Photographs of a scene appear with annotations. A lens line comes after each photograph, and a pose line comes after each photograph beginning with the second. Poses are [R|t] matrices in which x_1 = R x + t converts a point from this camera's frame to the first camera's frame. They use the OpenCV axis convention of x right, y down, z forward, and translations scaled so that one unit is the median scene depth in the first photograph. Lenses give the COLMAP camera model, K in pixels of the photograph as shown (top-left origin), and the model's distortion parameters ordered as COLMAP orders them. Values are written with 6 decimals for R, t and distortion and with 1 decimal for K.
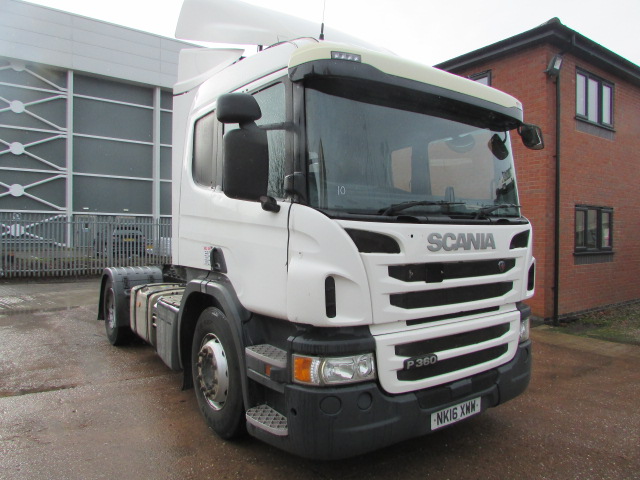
lens RADIAL K [[456.2, 0, 311.4], [0, 456.2, 238.4], [0, 0, 1]] dist [-0.031414, 0.007256]
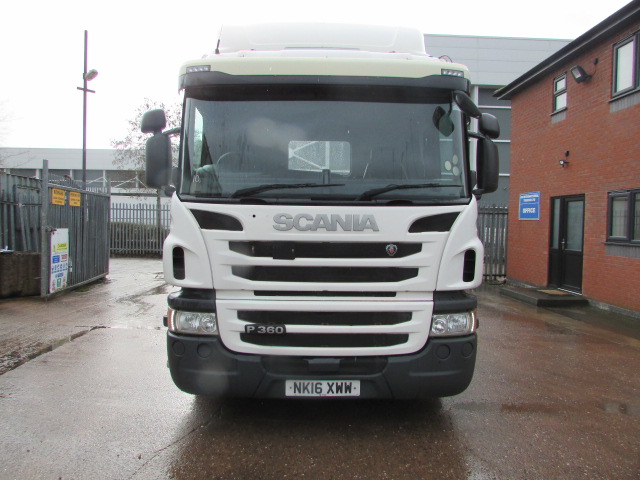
lens RADIAL K [[456.2, 0, 311.4], [0, 456.2, 238.4], [0, 0, 1]] dist [-0.031414, 0.007256]
pose [[0.830909, 0.028070, -0.555700, 0.928270], [-0.018193, 0.999563, 0.023288, 0.020309], [0.556111, -0.009240, 0.831056, 0.134217]]
